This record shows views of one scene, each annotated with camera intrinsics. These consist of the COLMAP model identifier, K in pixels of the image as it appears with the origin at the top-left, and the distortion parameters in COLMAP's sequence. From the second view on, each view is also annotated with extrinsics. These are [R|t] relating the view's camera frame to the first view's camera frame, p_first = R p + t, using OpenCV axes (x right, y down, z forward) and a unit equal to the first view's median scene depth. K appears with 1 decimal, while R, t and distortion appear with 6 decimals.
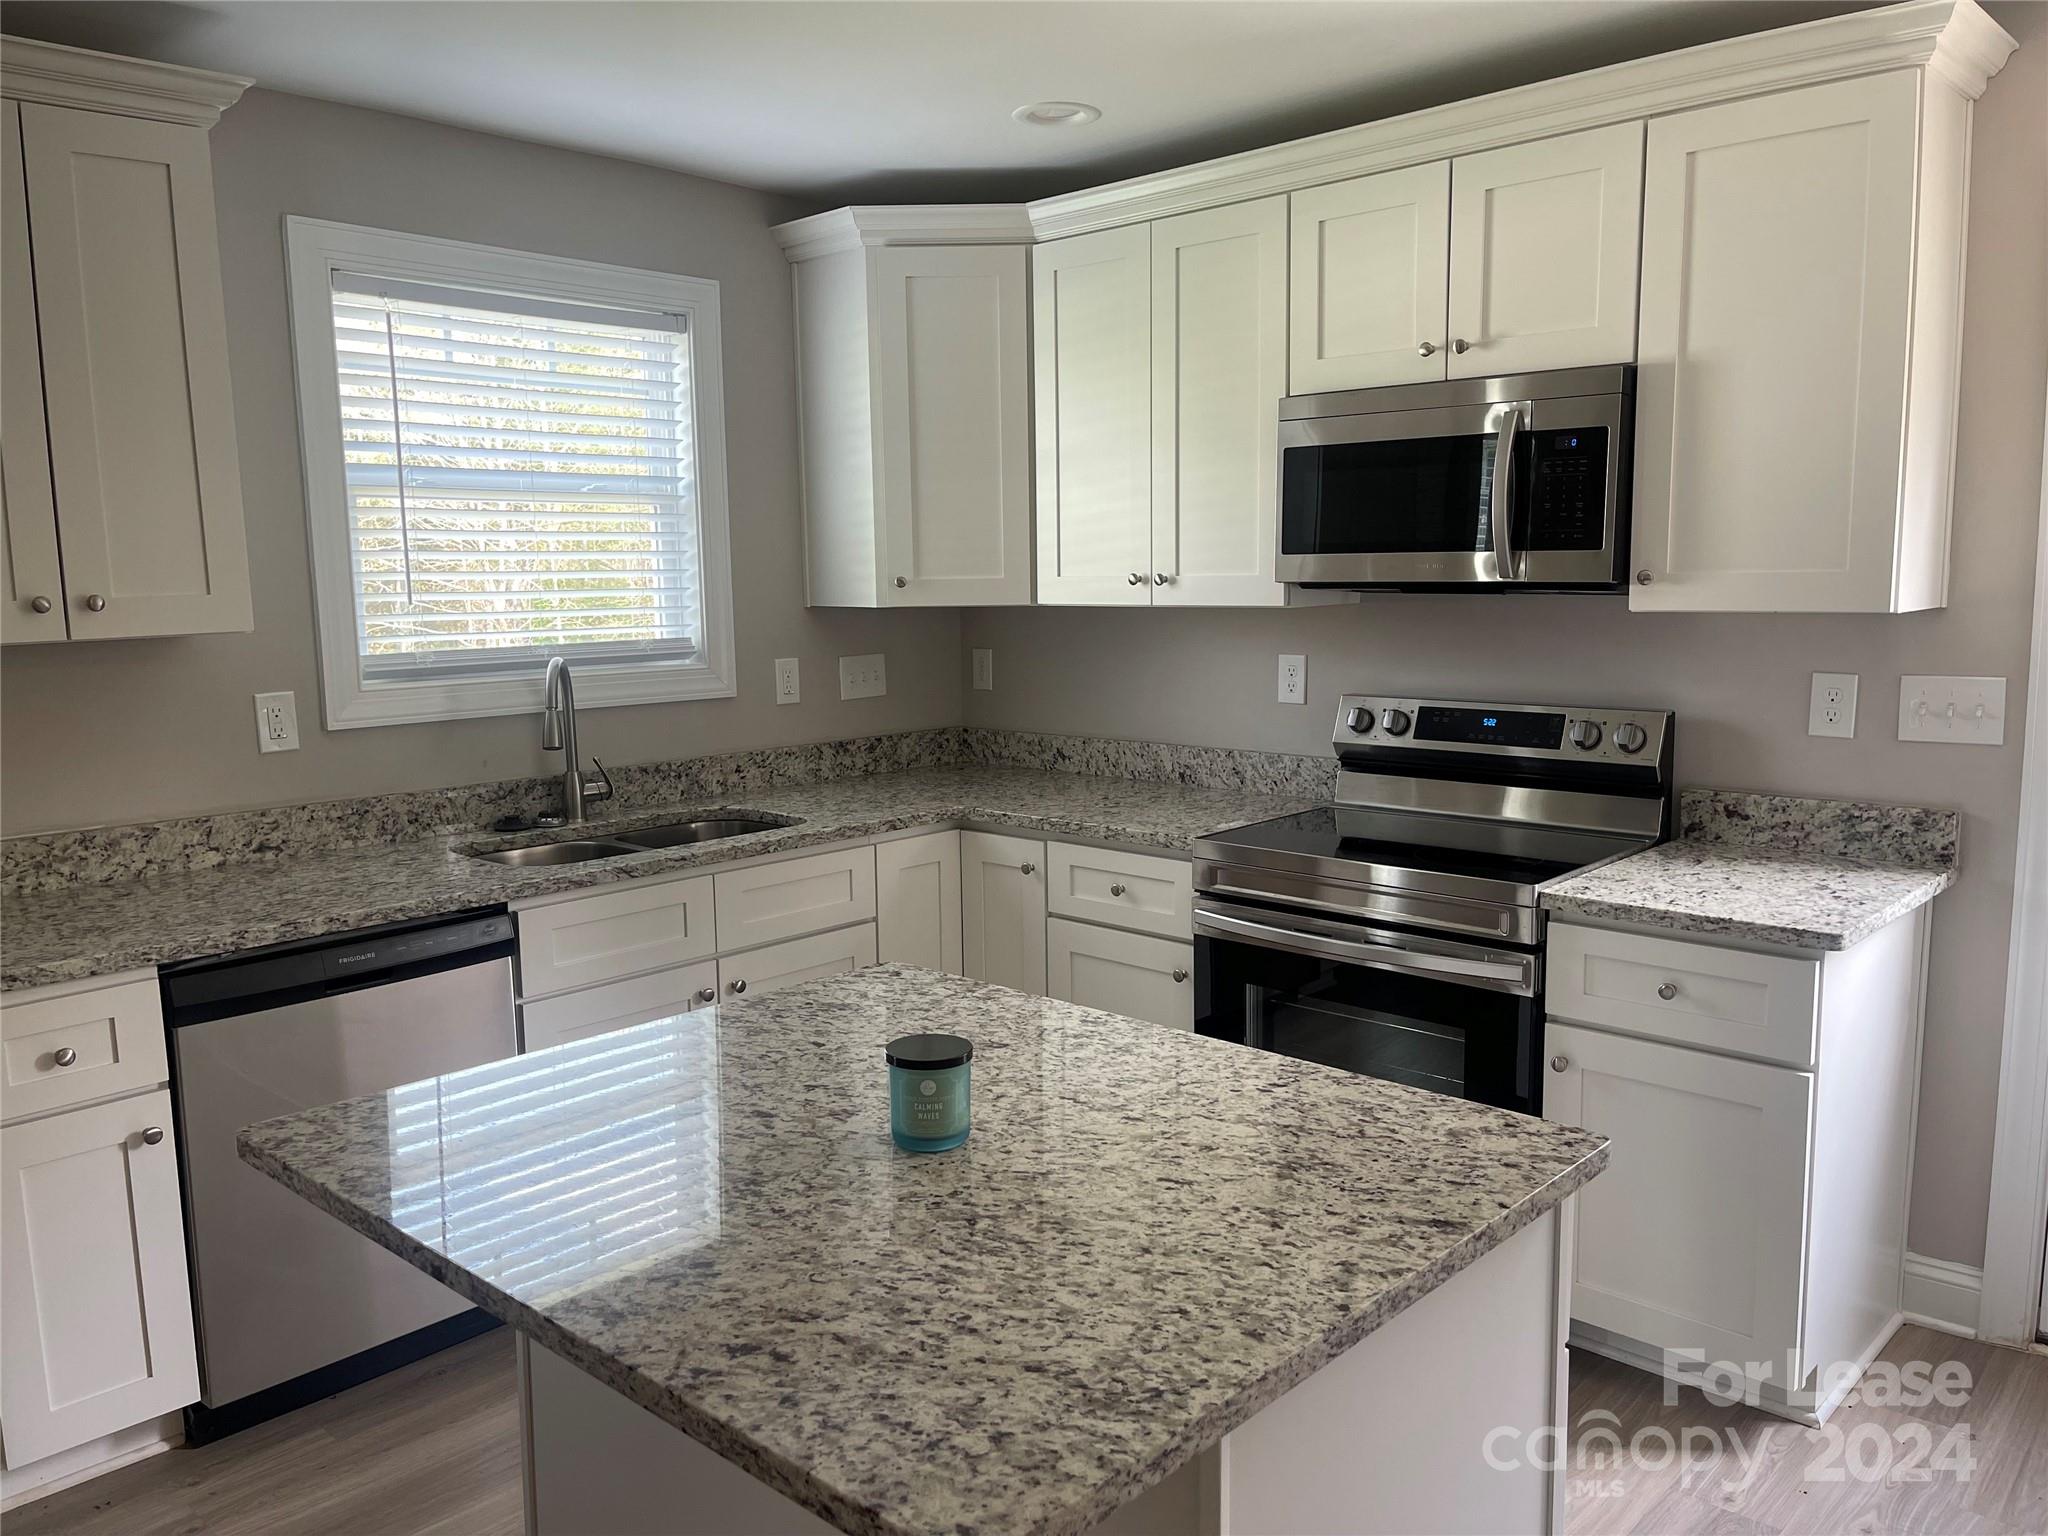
lens RADIAL K [[1552.4, 0, 1020.5], [0, 1552.4, 779.1], [0, 0, 1]] dist [0.073532, -0.094448]
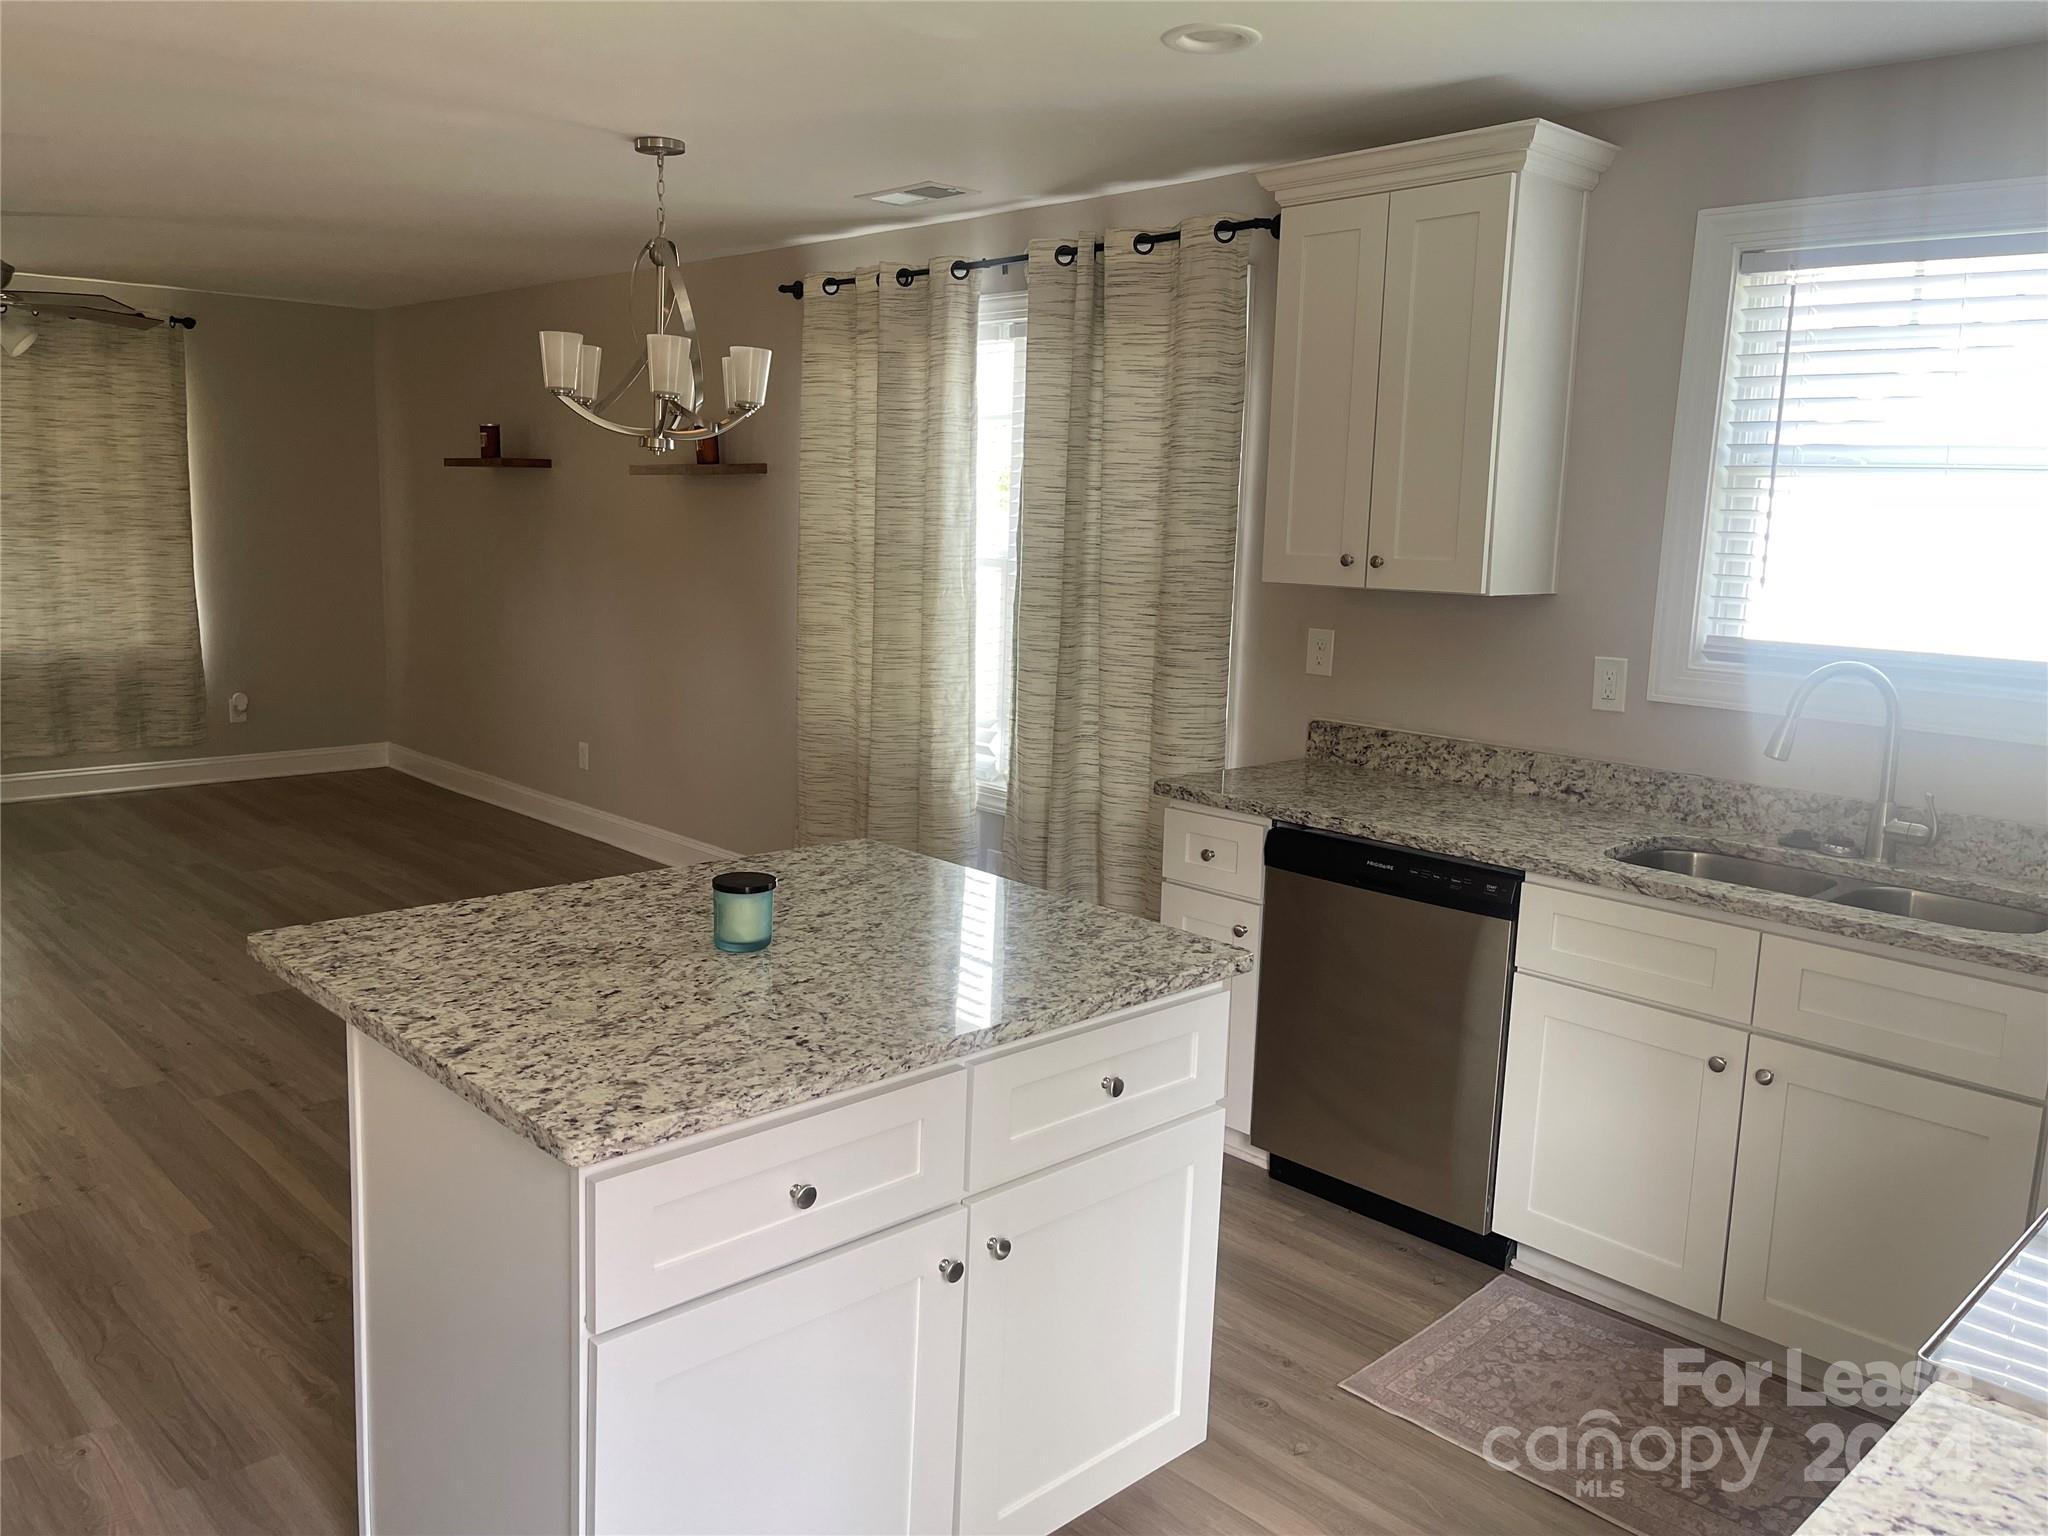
lens RADIAL K [[1552.4, 0, 1013.1], [0, 1552.4, 756.5], [0, 0, 1]] dist [0.073532, -0.094448]
pose [[-0.056178, 0.170794, -0.983704, 0.673213], [-0.170798, 0.969092, 0.178011, -0.117327], [0.983703, 0.178015, -0.025271, 0.659657]]
